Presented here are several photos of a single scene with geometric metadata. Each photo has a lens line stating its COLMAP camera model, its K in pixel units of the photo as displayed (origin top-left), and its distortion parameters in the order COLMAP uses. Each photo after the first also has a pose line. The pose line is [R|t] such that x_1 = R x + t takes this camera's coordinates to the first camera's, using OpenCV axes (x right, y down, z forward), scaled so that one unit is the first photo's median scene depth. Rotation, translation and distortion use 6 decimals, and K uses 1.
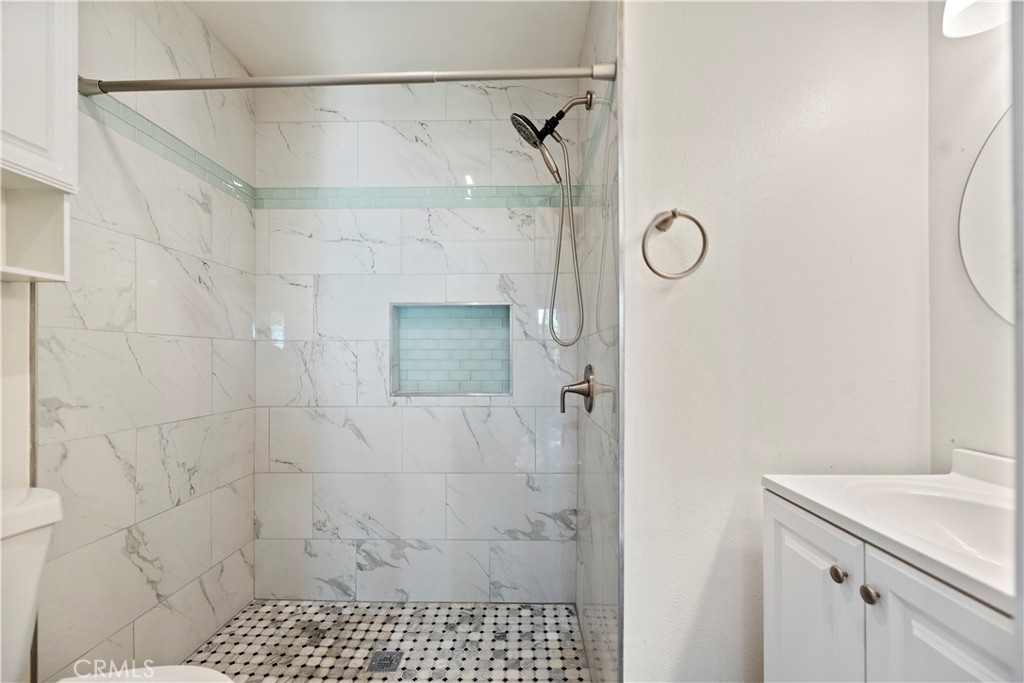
lens RADIAL K [[438.0, 0, 518.4], [0, 438.0, 362.6], [0, 0, 1]] dist [-0.006658, 0.000621]
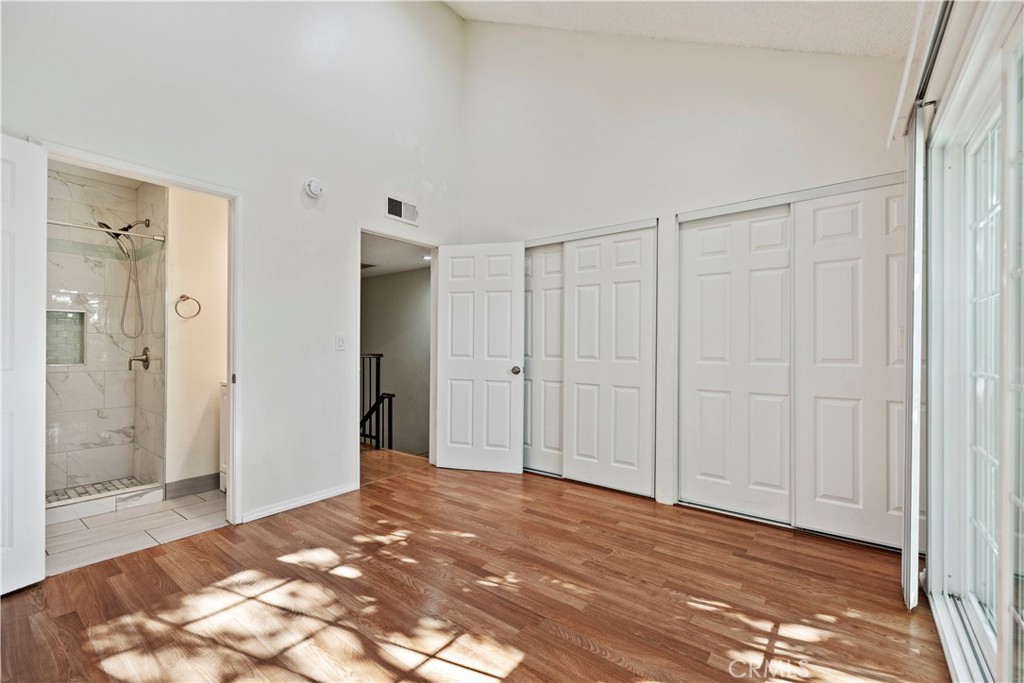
lens RADIAL K [[438.0, 0, 517.6], [0, 438.0, 337.6], [0, 0, 1]] dist [-0.006658, 0.000621]
pose [[0.607843, 0.011879, 0.793968, -0.367667], [0.003361, 0.999841, -0.017532, 0.001767], [-0.794050, 0.013325, 0.607707, -1.486242]]
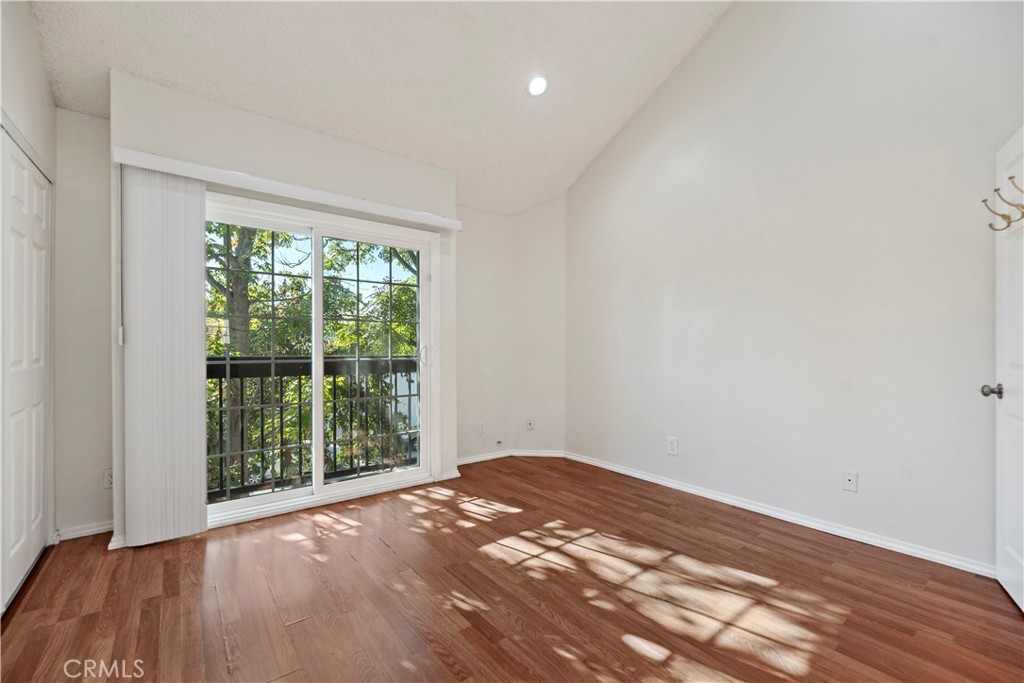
lens RADIAL K [[438.0, 0, 501.9], [0, 438.0, 343.8], [0, 0, 1]] dist [-0.006658, 0.000621]
pose [[-0.808883, -0.001888, -0.587967, 1.013797], [-0.002541, 0.999997, 0.000284, 0.001297], [0.587964, 0.001724, -0.808885, 0.111570]]
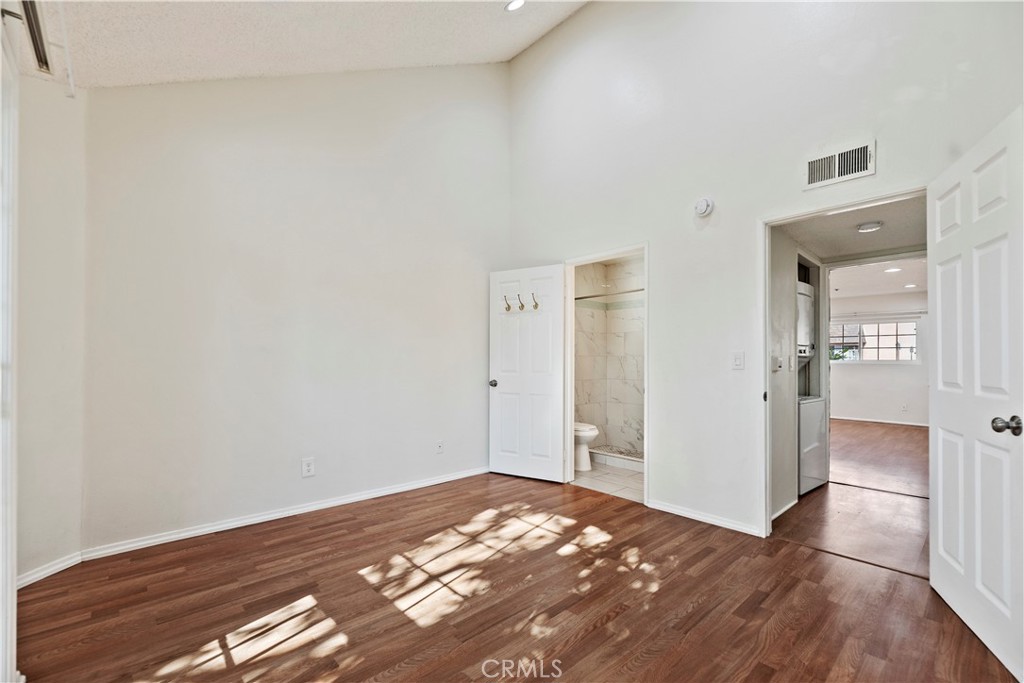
lens RADIAL K [[438.0, 0, 514.7], [0, 438.0, 347.8], [0, 0, 1]] dist [-0.006658, 0.000621]
pose [[0.673668, -0.021566, -0.738720, 1.209292], [-0.008757, 0.999271, -0.037158, 0.008414], [0.738983, 0.031501, 0.672988, -1.503794]]
